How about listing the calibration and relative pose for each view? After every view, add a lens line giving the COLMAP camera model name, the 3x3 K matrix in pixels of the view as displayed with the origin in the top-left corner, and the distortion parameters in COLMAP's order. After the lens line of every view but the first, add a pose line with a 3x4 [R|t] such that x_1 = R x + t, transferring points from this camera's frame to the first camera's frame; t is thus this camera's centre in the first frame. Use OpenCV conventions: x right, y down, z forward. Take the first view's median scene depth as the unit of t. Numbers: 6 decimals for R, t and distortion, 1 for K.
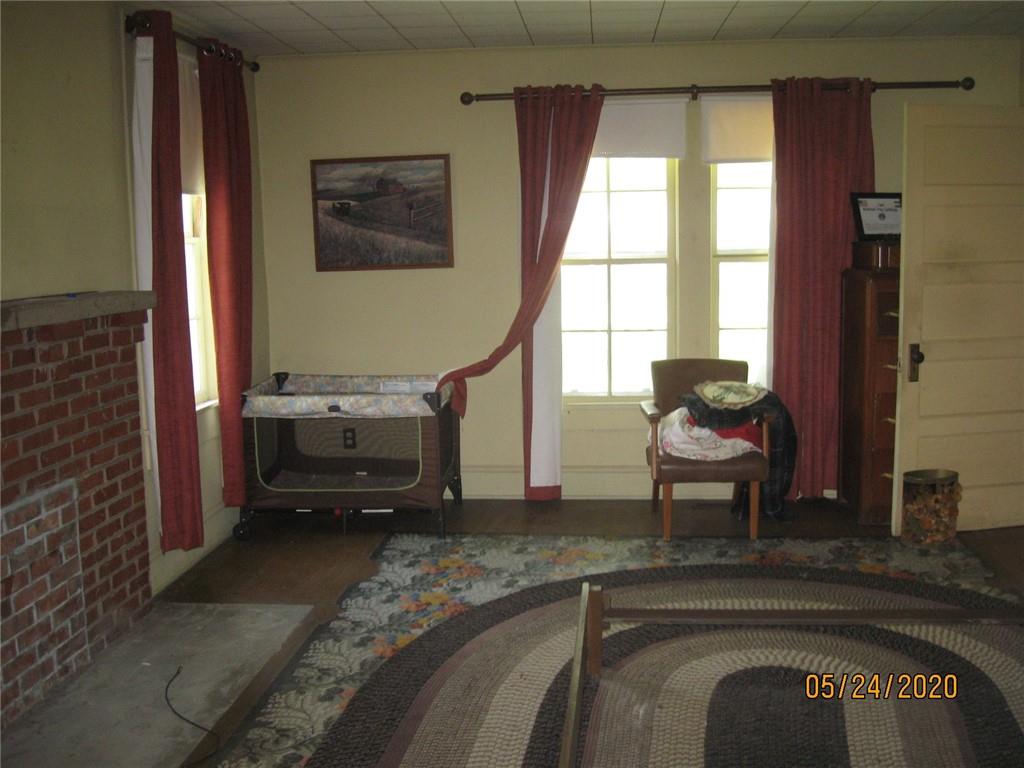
lens RADIAL K [[1068.4, 0, 512.0], [0, 1068.4, 384.0], [0, 0, 1]] dist [-0.114603, -0.008027]
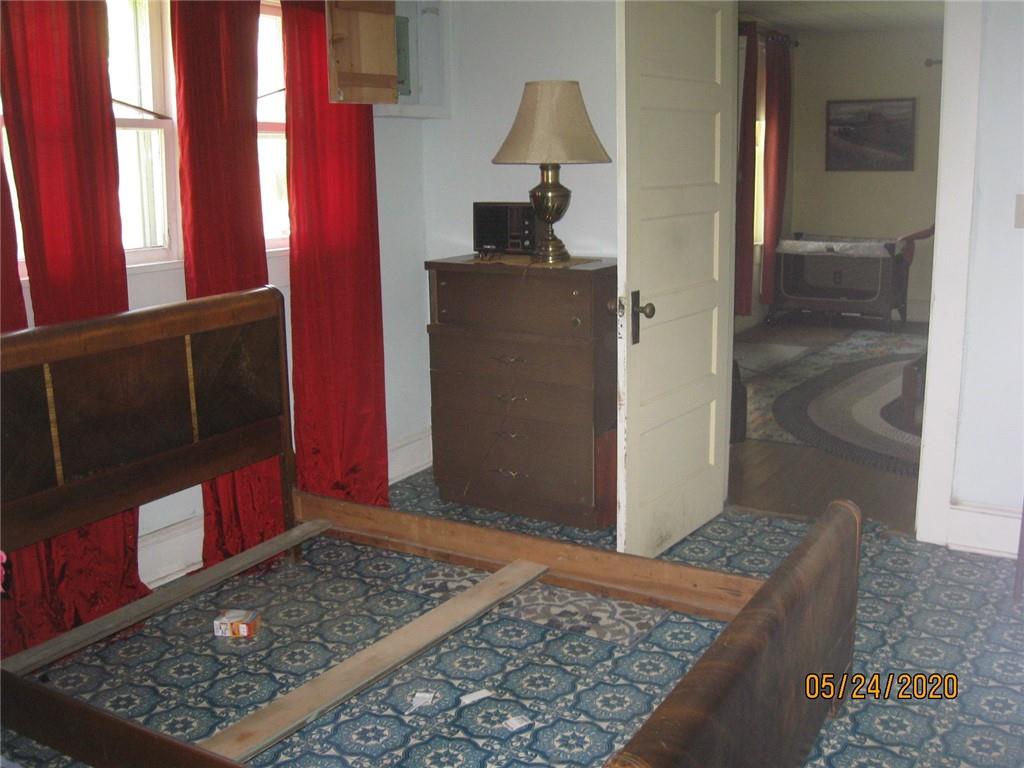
lens RADIAL K [[1068.4, 0, 512.0], [0, 1068.4, 384.0], [0, 0, 1]] dist [-0.114603, -0.008027]
pose [[0.896973, 0.102037, -0.430149, 0.126834], [-0.068720, 0.993354, 0.092338, 0.117950], [0.436712, -0.053265, 0.898023, -0.765568]]
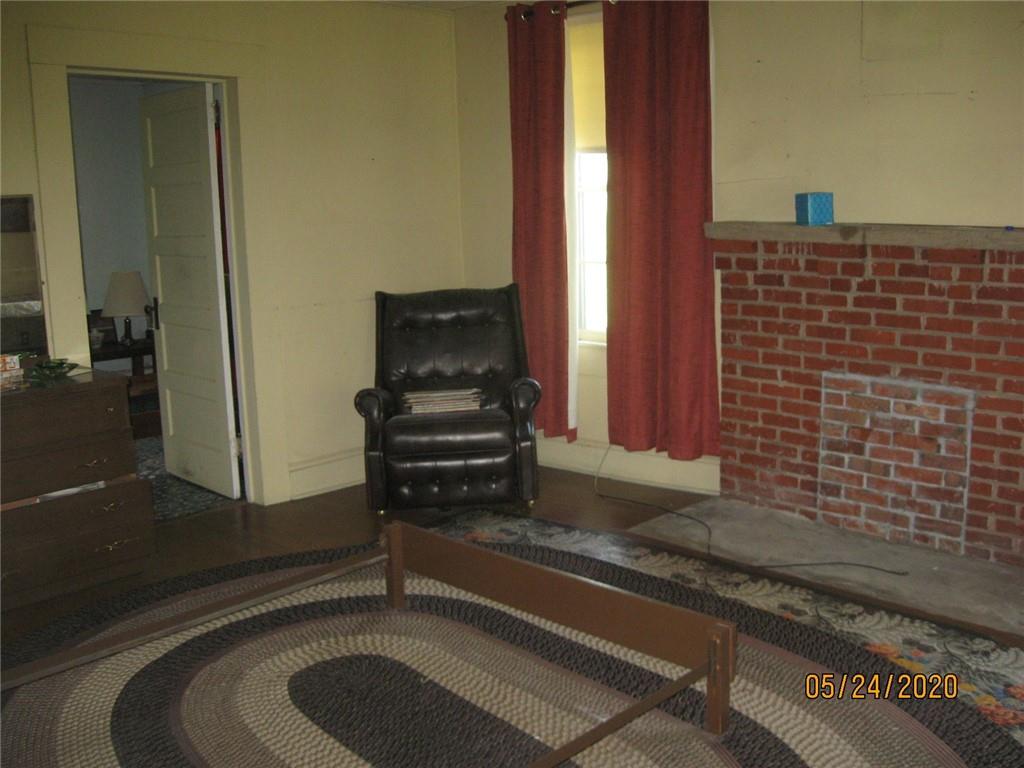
lens RADIAL K [[1068.4, 0, 512.0], [0, 1068.4, 384.0], [0, 0, 1]] dist [-0.114603, -0.008027]
pose [[-0.635020, 0.173038, -0.752866, 0.536851], [-0.069944, 0.957707, 0.279114, -0.142098], [0.769323, 0.229901, -0.596060, 0.942120]]
